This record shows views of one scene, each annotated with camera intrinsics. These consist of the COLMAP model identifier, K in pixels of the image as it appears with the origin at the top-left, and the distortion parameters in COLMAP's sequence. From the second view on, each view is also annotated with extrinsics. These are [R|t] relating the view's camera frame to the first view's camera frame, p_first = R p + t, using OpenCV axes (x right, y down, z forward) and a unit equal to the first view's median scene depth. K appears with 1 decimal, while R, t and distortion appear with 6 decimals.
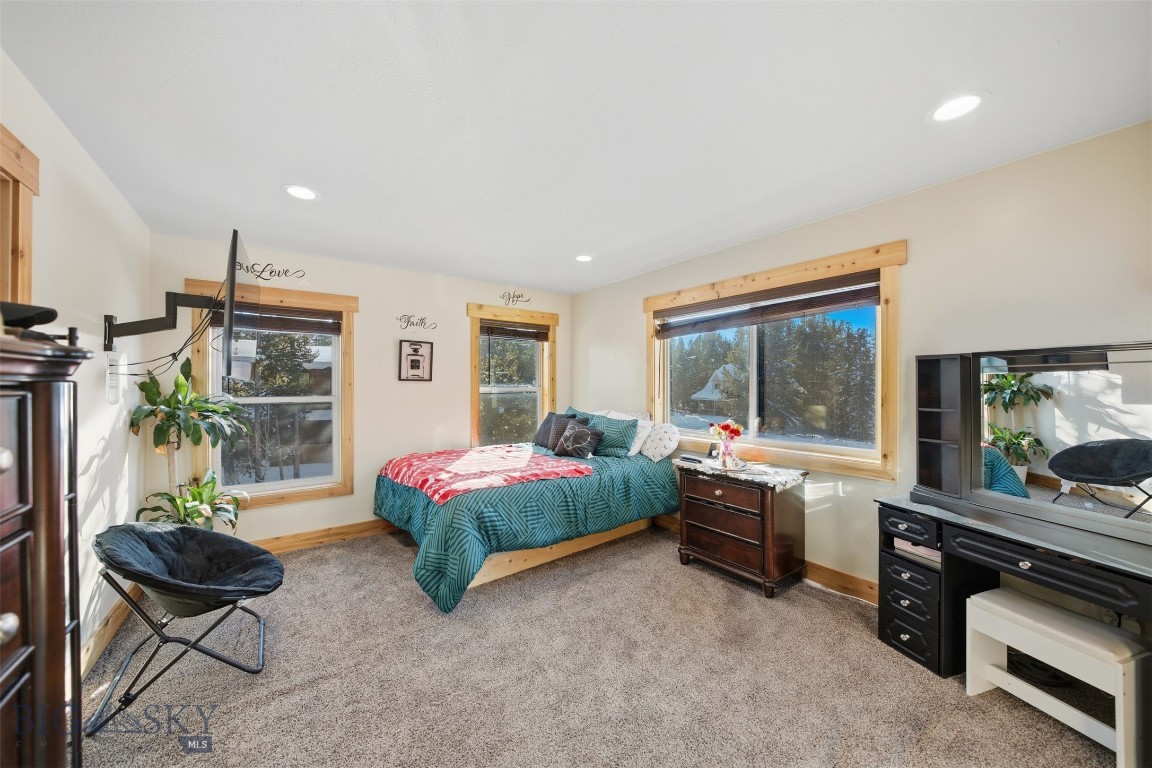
lens RADIAL K [[411.7, 0, 570.2], [0, 411.7, 380.6], [0, 0, 1]] dist [-0.009238, 0.000293]
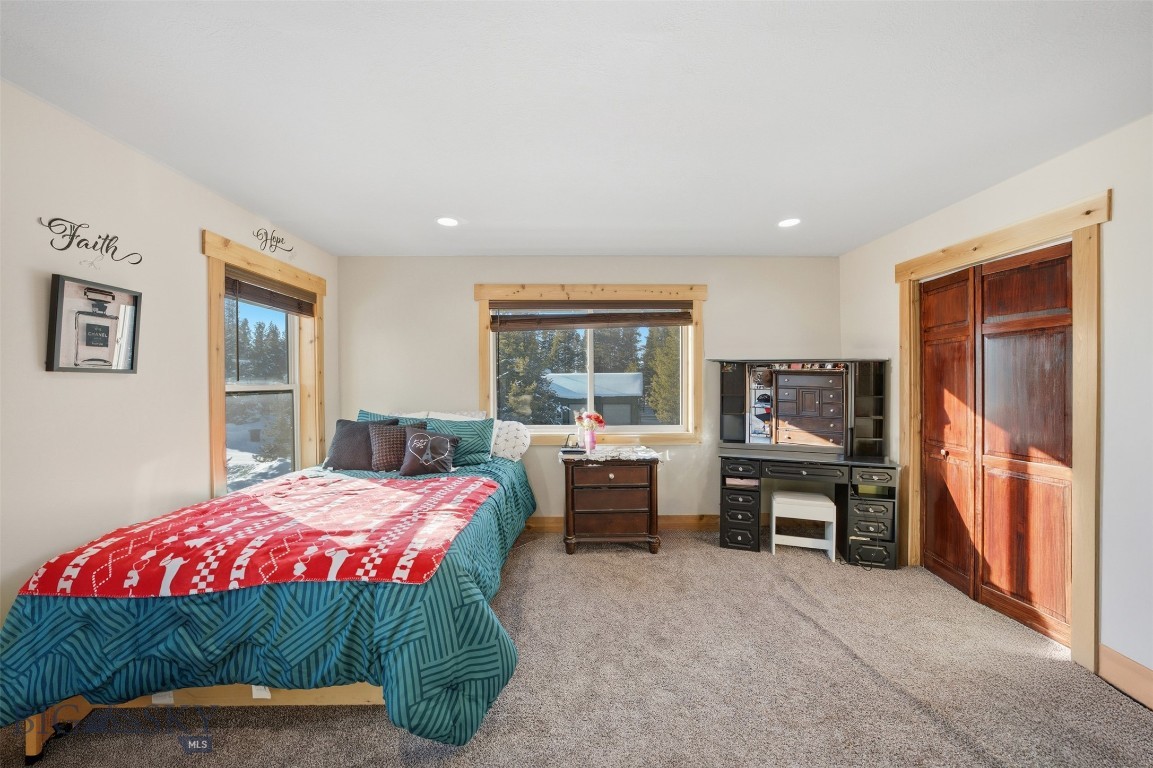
lens RADIAL K [[412.0, 0, 570.7], [0, 412.0, 380.6], [0, 0, 1]] dist [-0.009238, 0.000293]
pose [[0.574434, -0.001453, 0.818549, -0.448815], [-0.004960, 0.999974, 0.005256, 0.004988], [-0.818536, -0.007079, 0.574412, 0.322211]]
